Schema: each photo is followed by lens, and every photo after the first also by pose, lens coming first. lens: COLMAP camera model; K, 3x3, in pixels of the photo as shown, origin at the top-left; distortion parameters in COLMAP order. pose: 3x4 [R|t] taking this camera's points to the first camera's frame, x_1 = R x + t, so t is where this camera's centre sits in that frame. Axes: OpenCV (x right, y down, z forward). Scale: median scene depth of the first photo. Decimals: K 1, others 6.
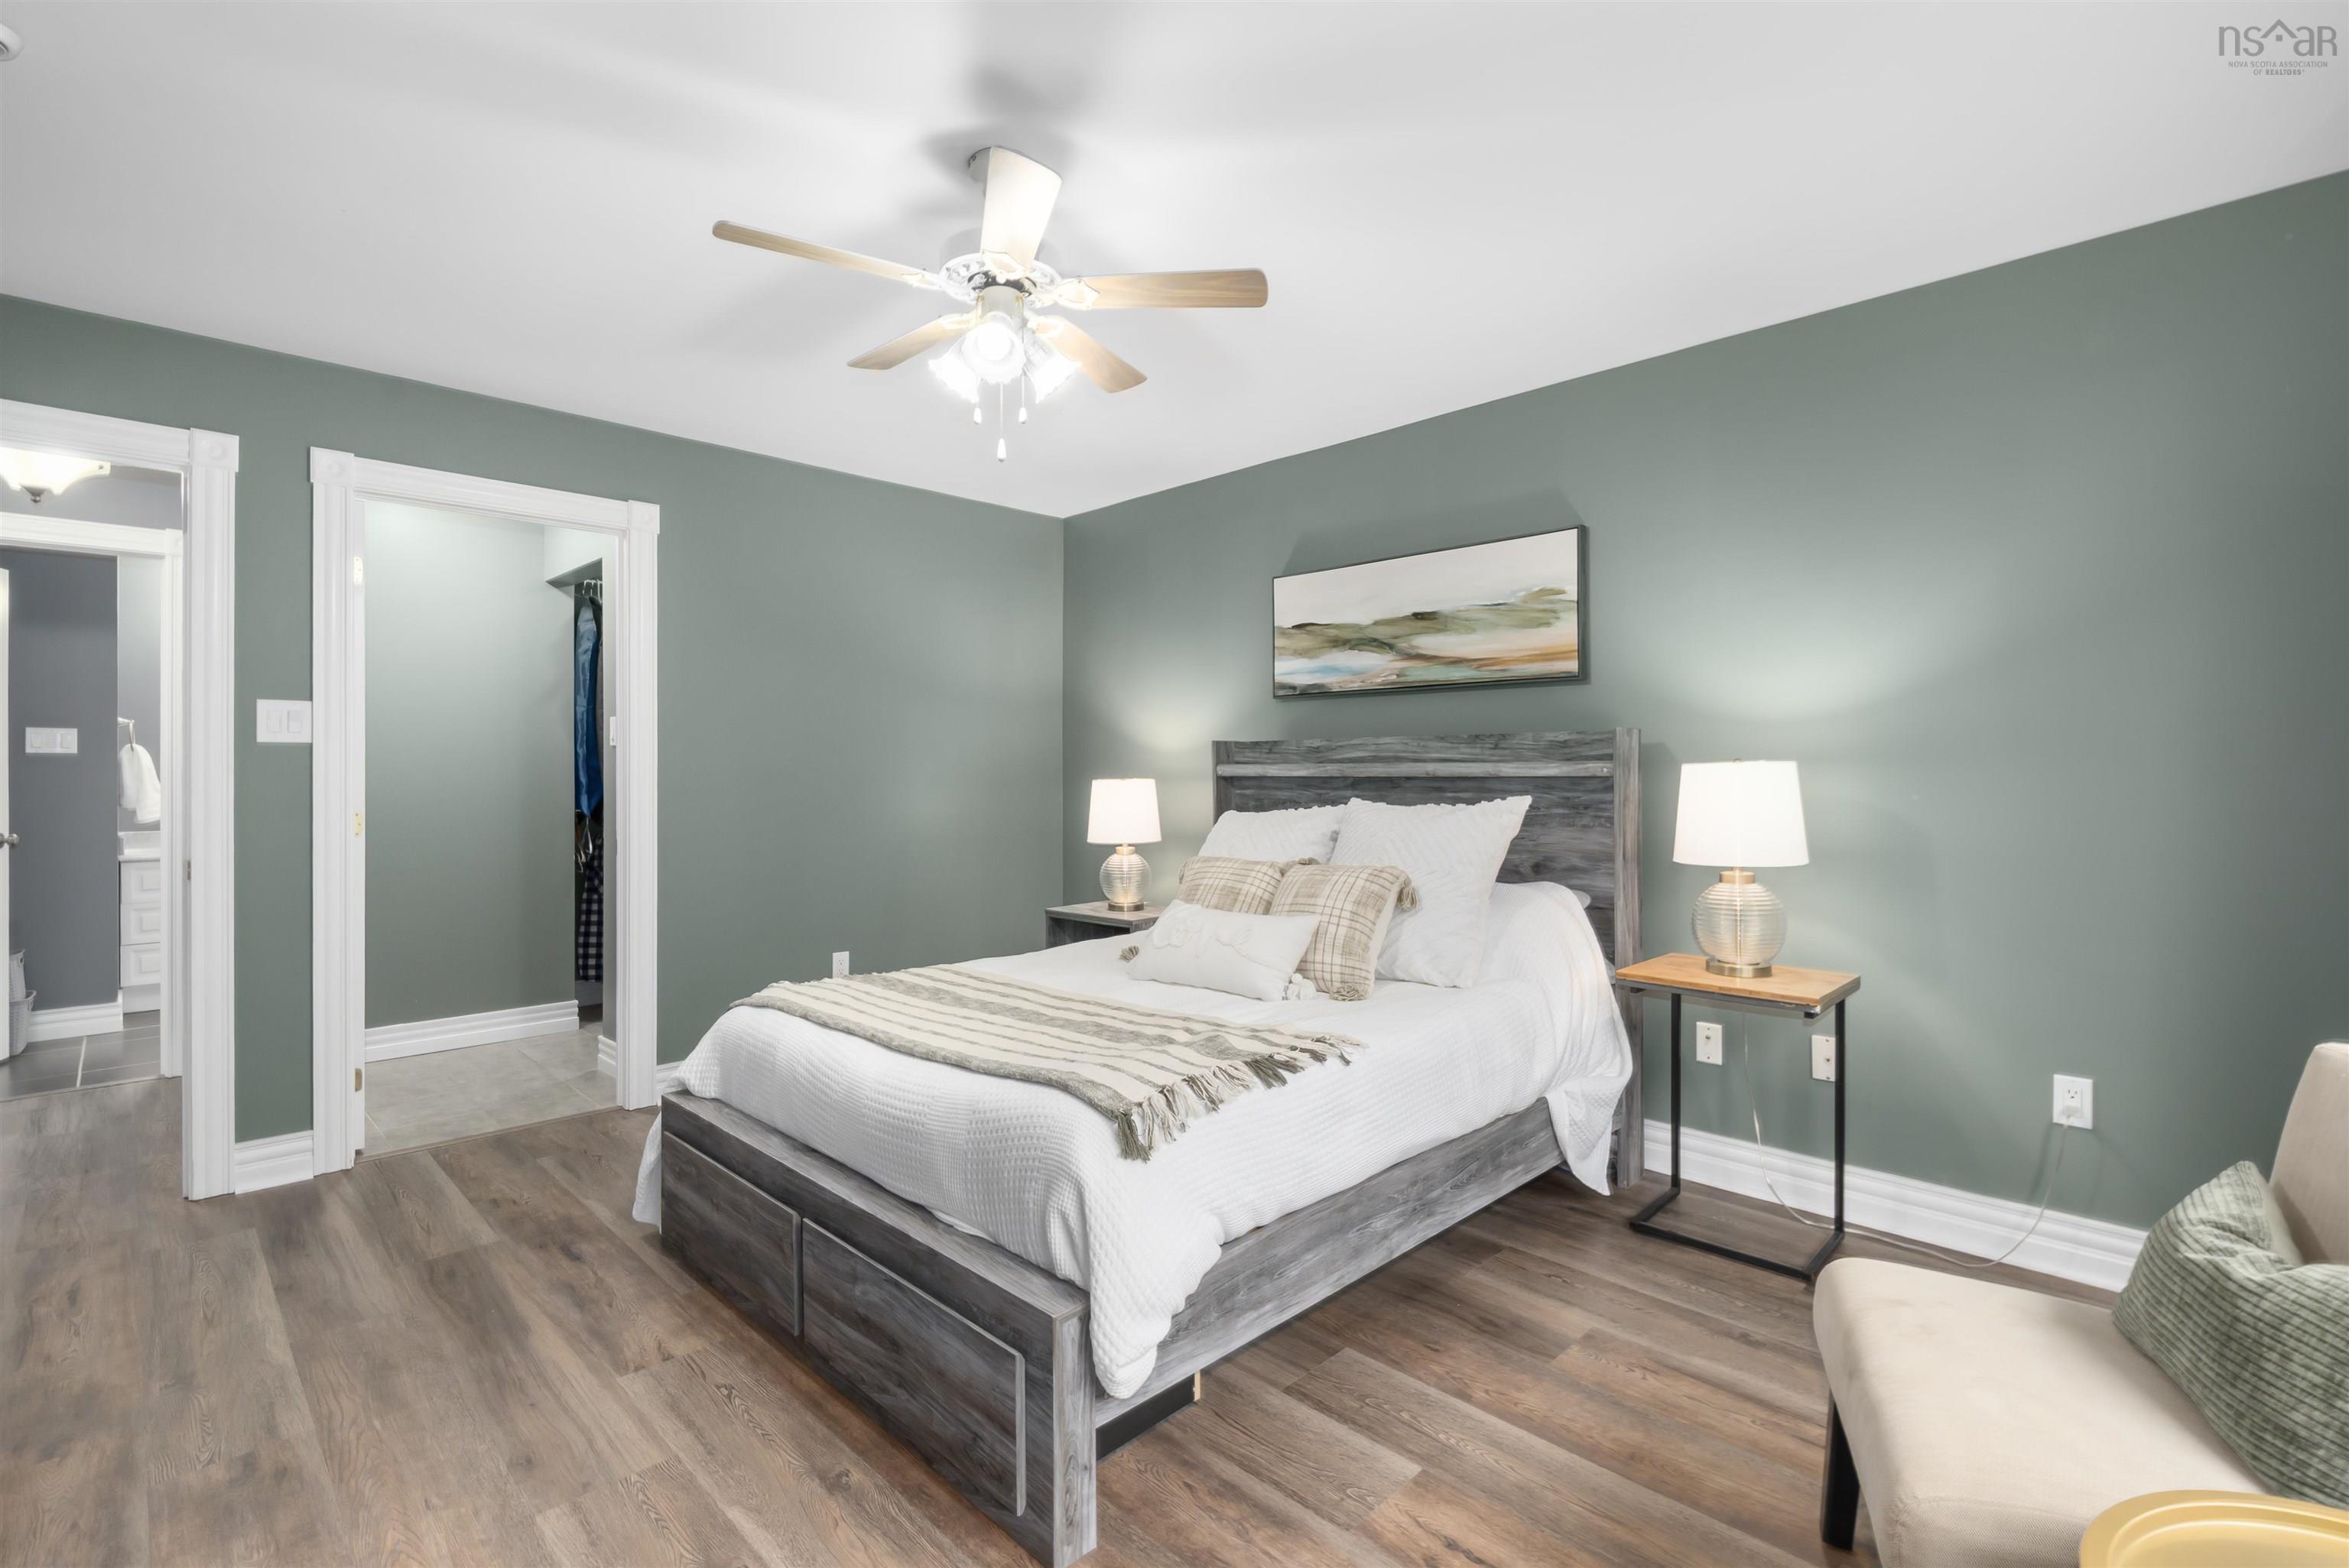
lens RADIAL K [[1057.1, 0, 1173.4], [0, 1057.1, 773.8], [0, 0, 1]] dist [0.000475, 0.000061]
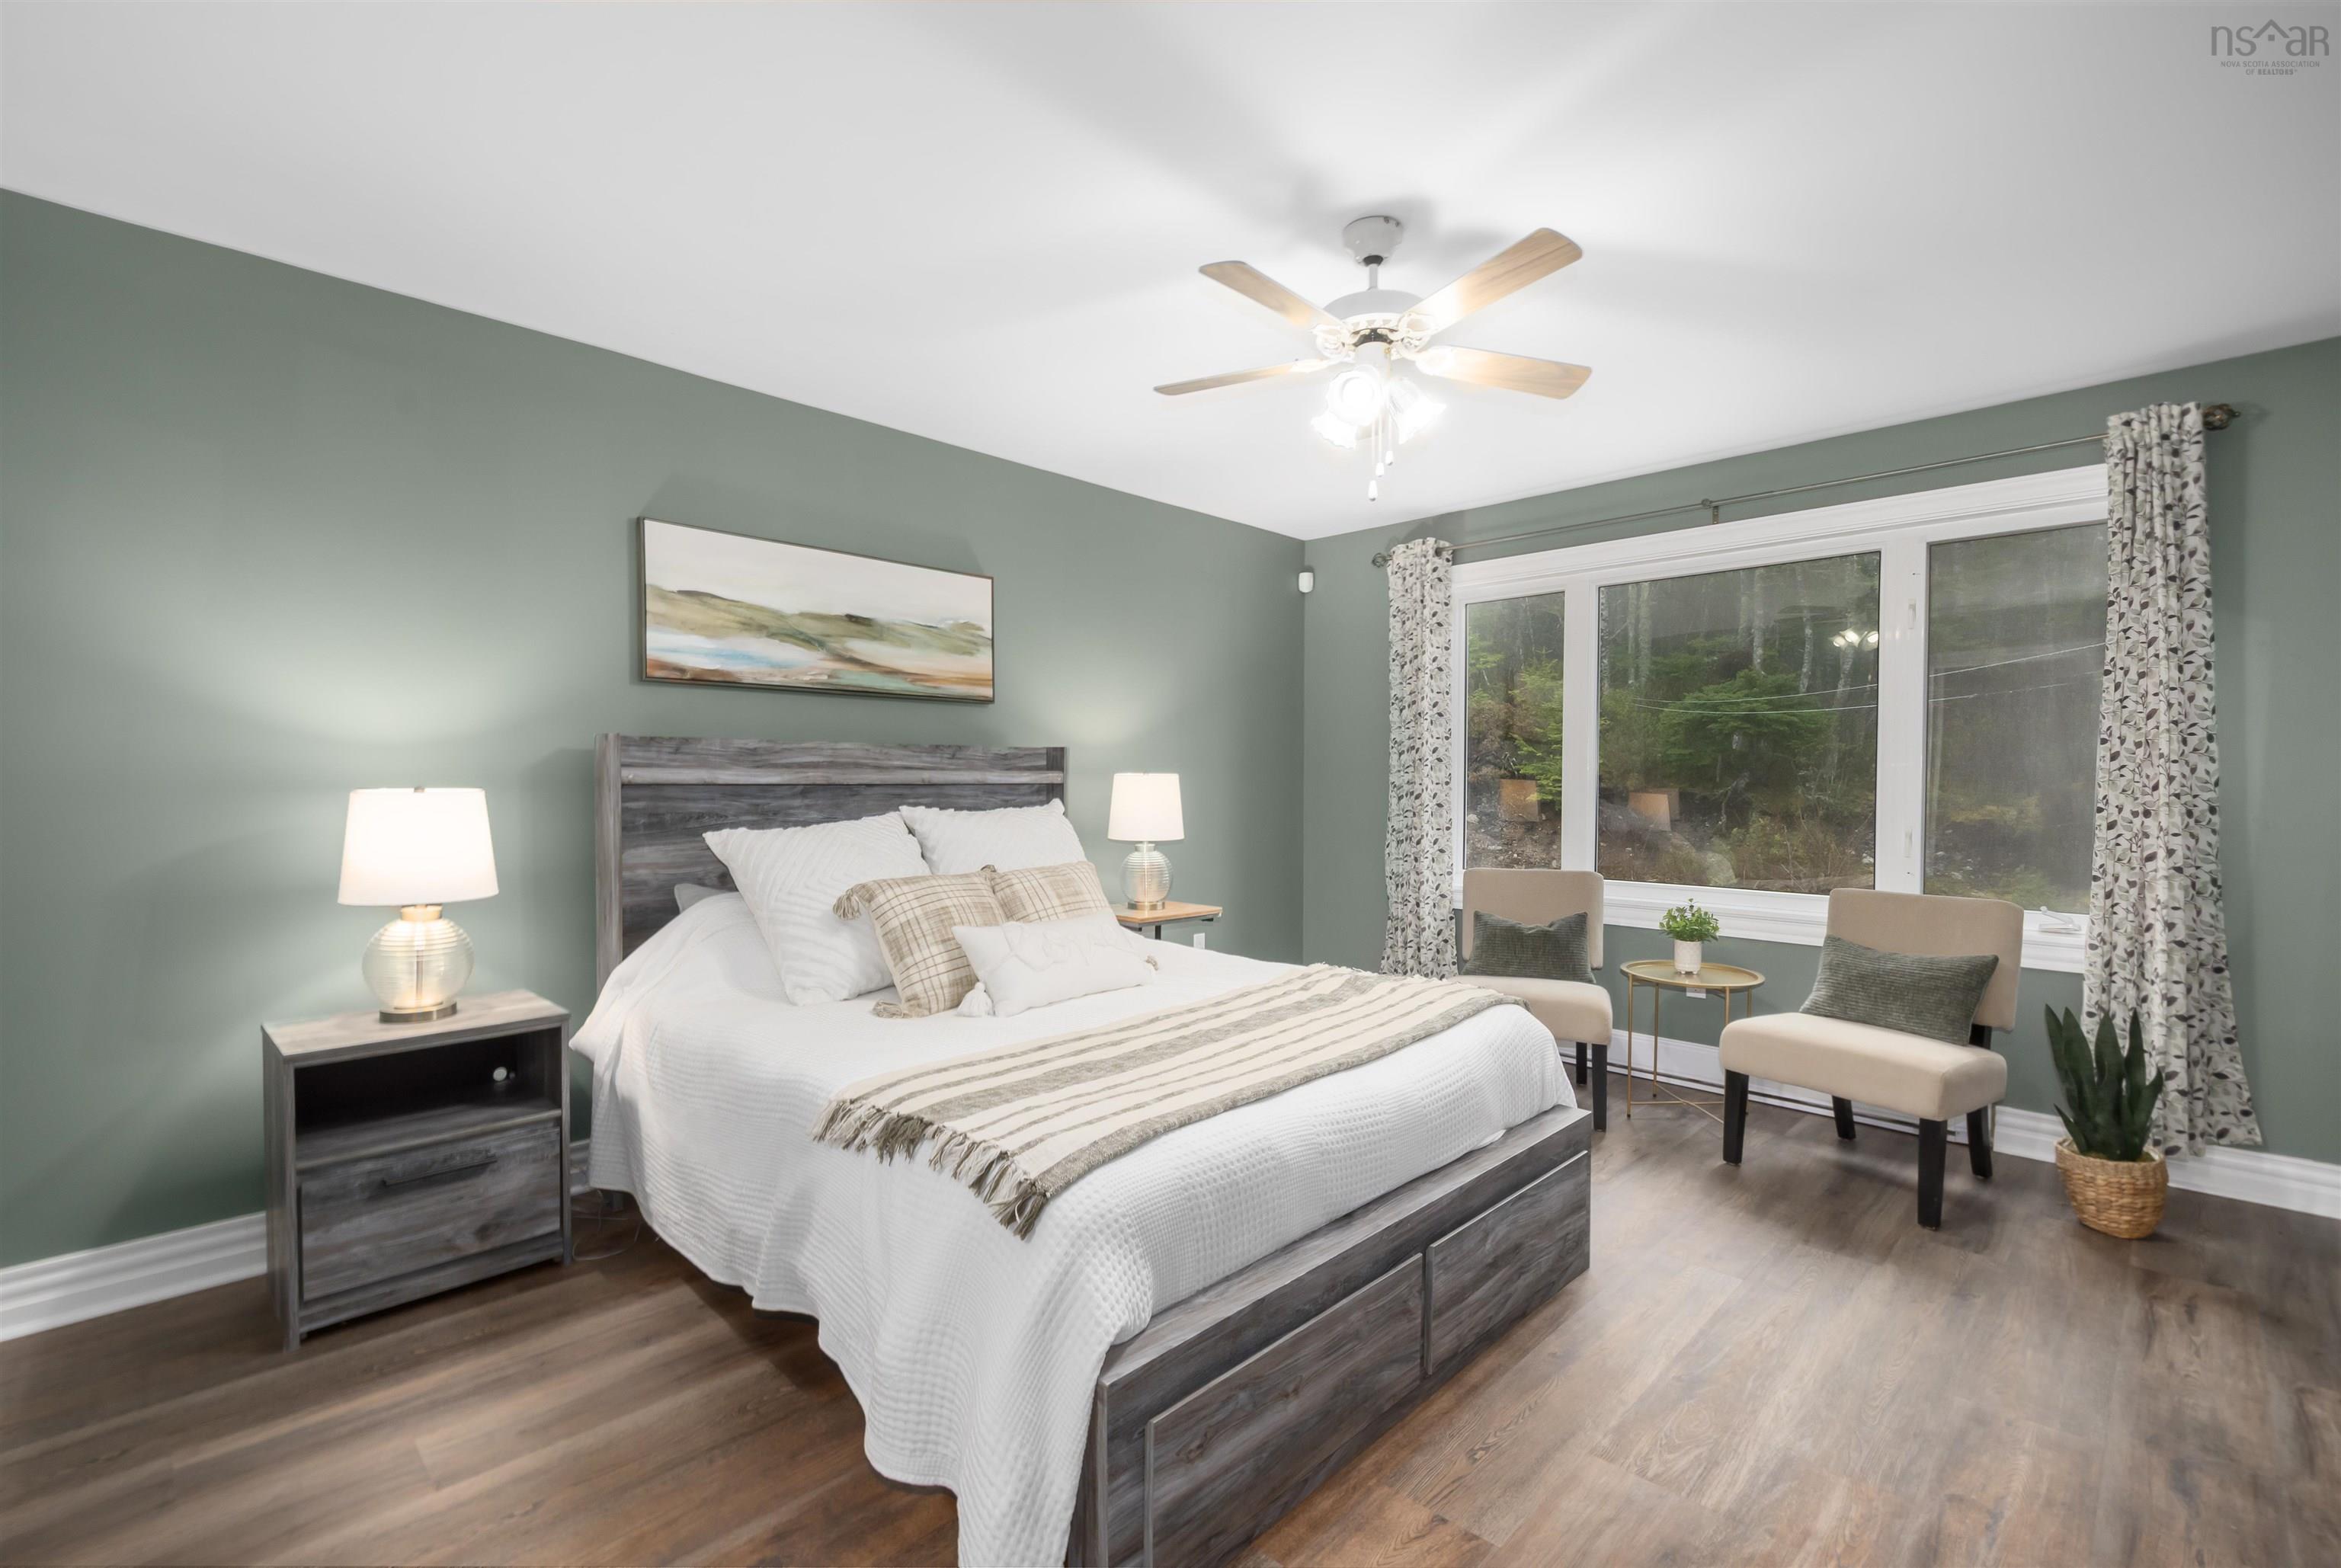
lens RADIAL K [[1030.5, 0, 1176.0], [0, 1030.5, 803.5], [0, 0, 1]] dist [0.018125, -0.016393]
pose [[-0.010669, -0.002946, 0.999939, -0.731148], [0.016949, 0.999851, 0.003127, 0.022445], [-0.999799, 0.016981, -0.010617, 0.731977]]
